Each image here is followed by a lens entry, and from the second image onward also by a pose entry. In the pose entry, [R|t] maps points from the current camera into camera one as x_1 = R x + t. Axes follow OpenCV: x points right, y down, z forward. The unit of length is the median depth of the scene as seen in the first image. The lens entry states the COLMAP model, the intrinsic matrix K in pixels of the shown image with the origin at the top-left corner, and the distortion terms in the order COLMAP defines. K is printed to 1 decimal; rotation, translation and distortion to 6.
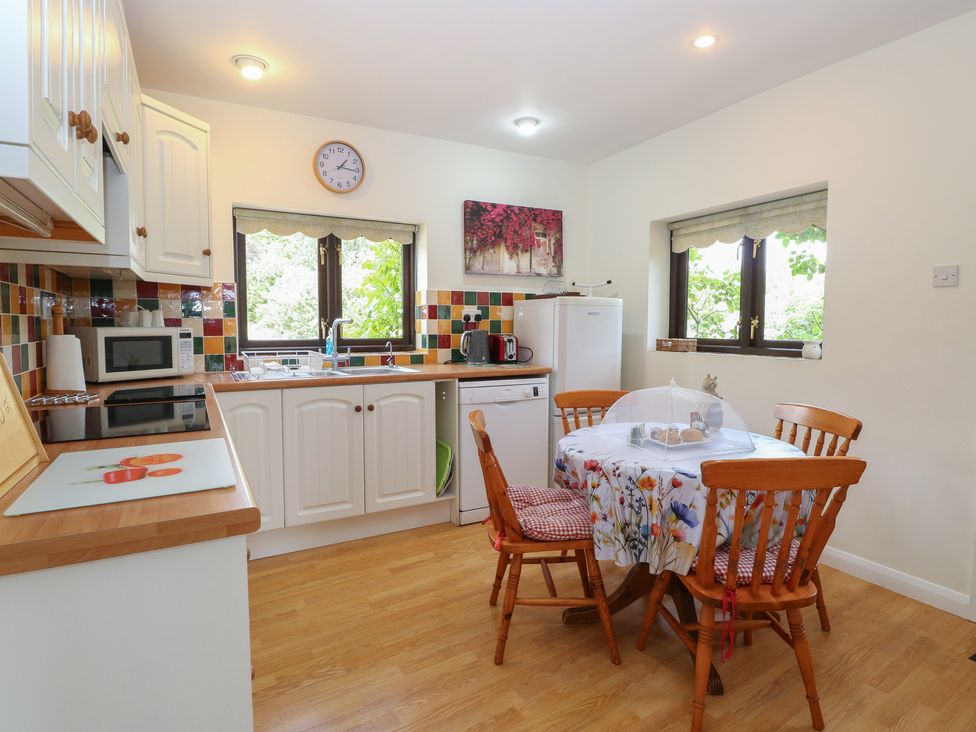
lens RADIAL K [[526.8, 0, 491.1], [0, 526.8, 356.7], [0, 0, 1]] dist [0.000974, -0.013509]
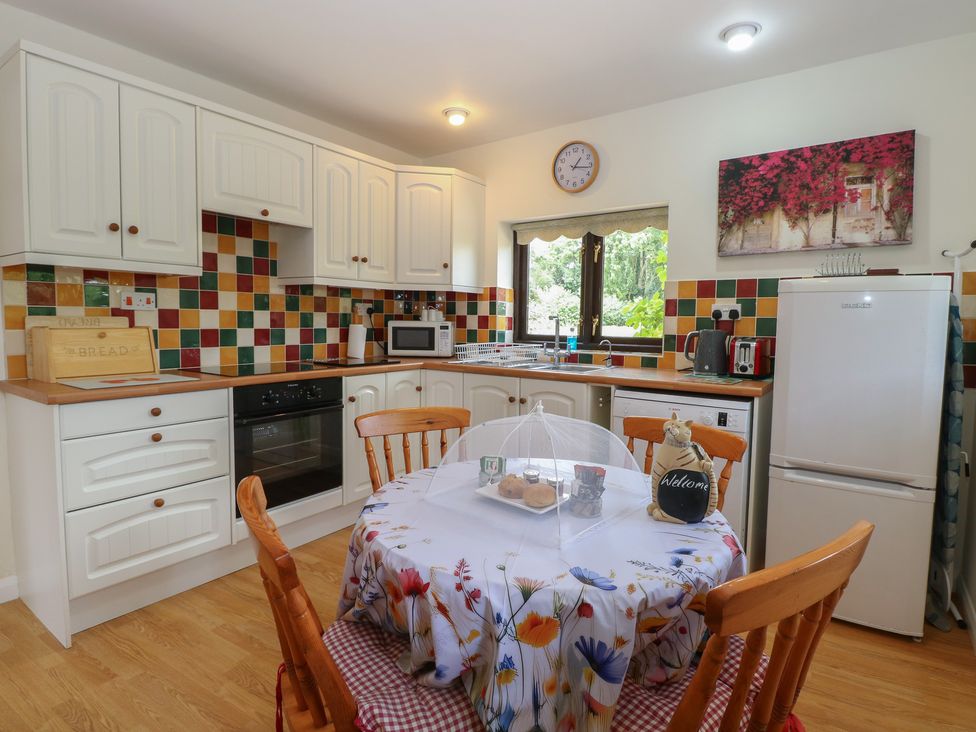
lens RADIAL K [[526.8, 0, 491.1], [0, 526.8, 356.7], [0, 0, 1]] dist [0.000974, -0.013509]
pose [[0.428584, 0.065824, -0.901101, 0.582559], [-0.068934, 0.996818, 0.040030, -0.023288], [0.900868, 0.044960, 0.431758, 0.427267]]
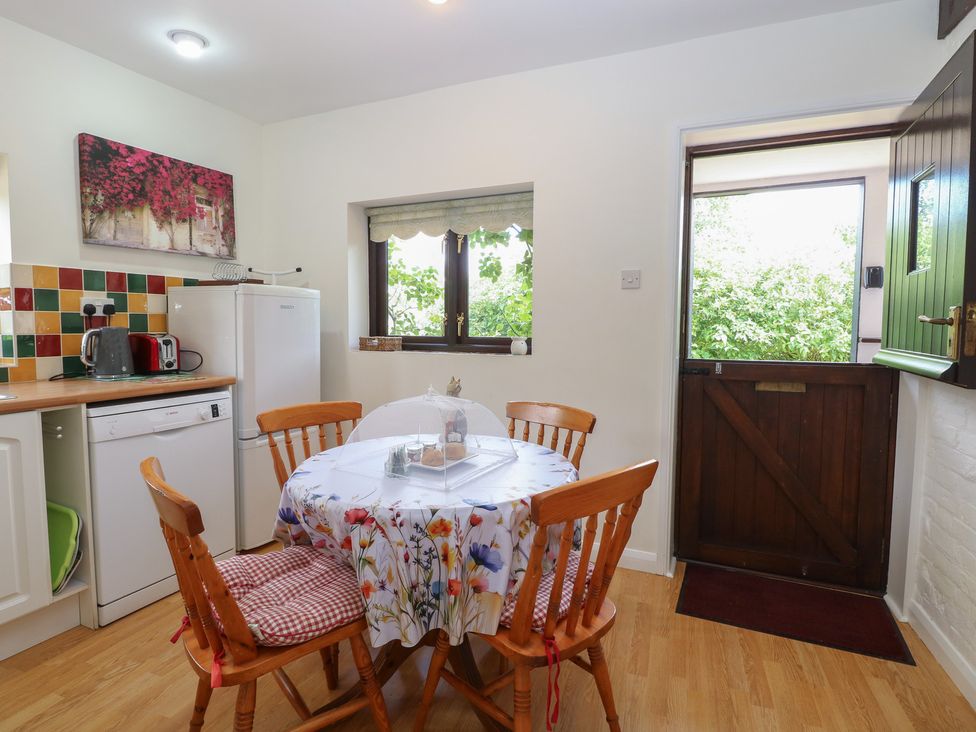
lens RADIAL K [[526.8, 0, 491.1], [0, 526.8, 356.7], [0, 0, 1]] dist [0.000974, -0.013509]
pose [[0.795942, -0.034973, 0.604362, -0.050819], [0.032177, 0.999363, 0.015454, -0.008674], [-0.604517, 0.007146, 0.796560, 0.182894]]
